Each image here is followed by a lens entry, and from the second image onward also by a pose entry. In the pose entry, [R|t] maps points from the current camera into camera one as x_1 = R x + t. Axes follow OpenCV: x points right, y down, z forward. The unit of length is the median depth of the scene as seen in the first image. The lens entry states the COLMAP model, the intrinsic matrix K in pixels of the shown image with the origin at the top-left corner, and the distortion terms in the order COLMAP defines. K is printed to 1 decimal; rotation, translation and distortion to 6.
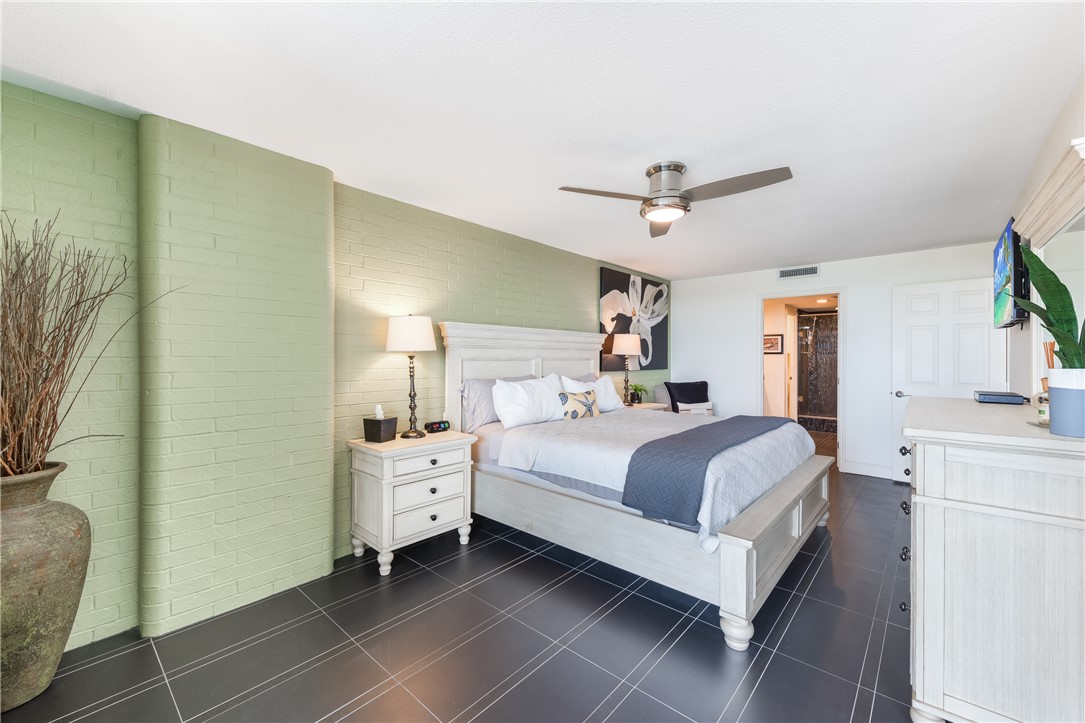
lens RADIAL K [[422.6, 0, 553.3], [0, 422.6, 356.6], [0, 0, 1]] dist [0.002375, 0.000084]
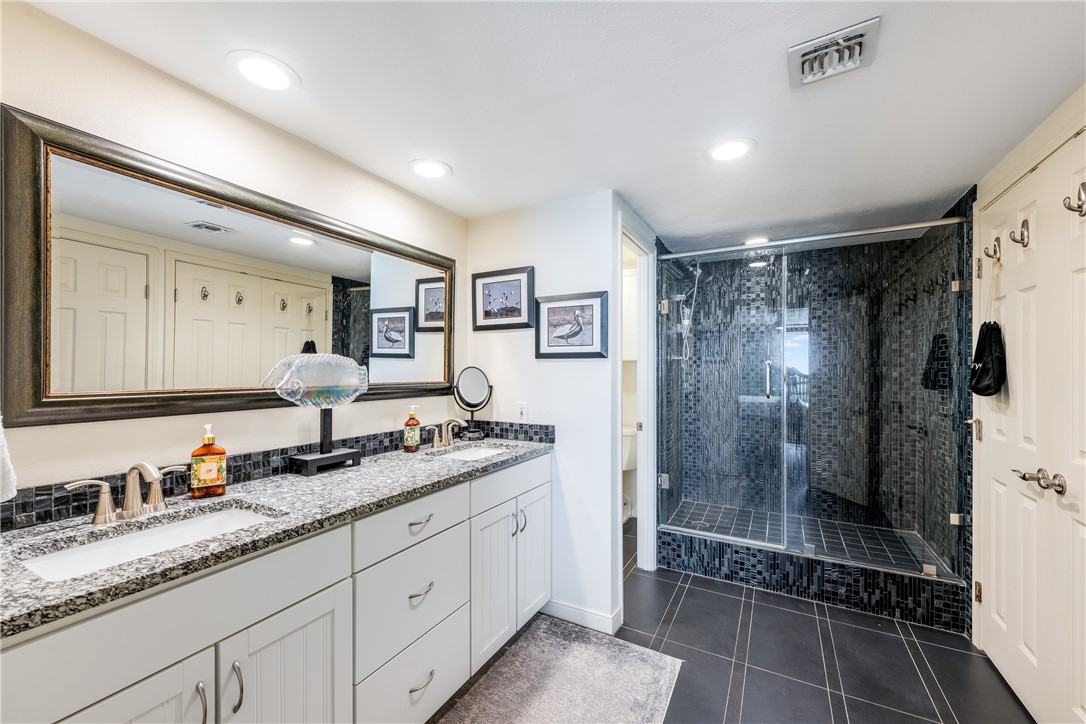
lens RADIAL K [[423.0, 0, 536.5], [0, 423.0, 369.8], [0, 0, 1]] dist [0.002375, 0.000084]
pose [[0.976242, 0.001165, 0.216679, 0.284248], [-0.000541, 0.999996, -0.002938, 0.002097], [-0.216682, 0.002751, 0.976238, 0.476003]]
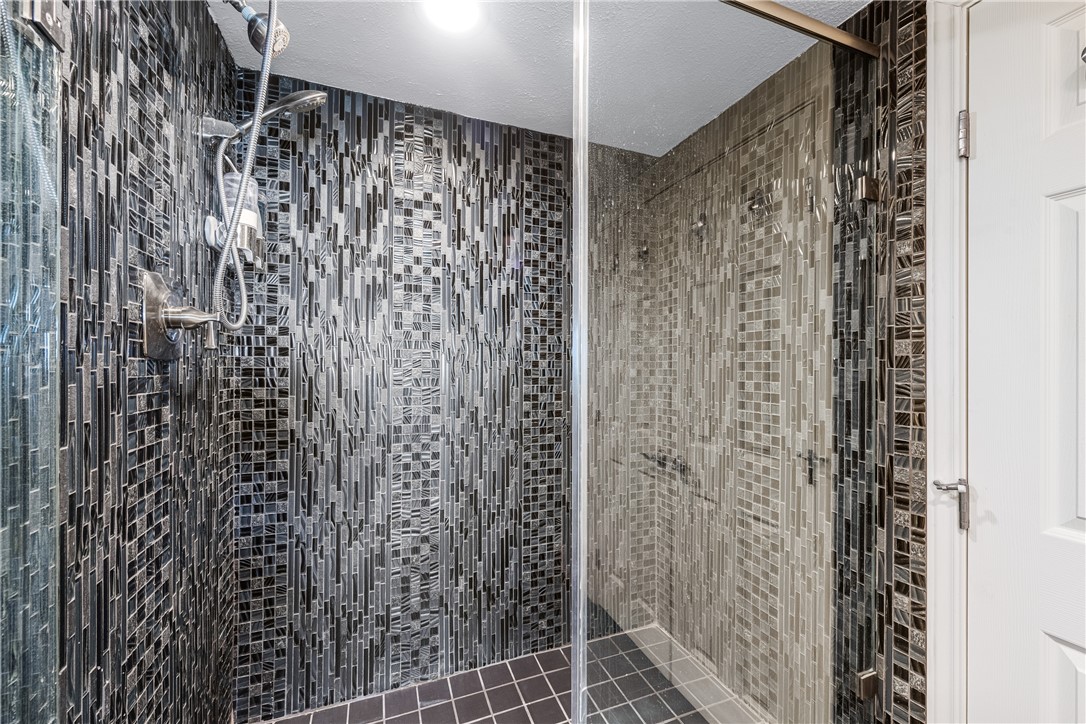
lens RADIAL K [[426.9, 0, 541.4], [0, 426.9, 369.7], [0, 0, 1]] dist [0.003589, 0.000029]
pose [[0.463107, 0.000074, 0.886303, 0.397963], [-0.004141, 0.999989, 0.002080, 0.002735], [-0.886293, -0.004634, 0.463102, 0.638317]]
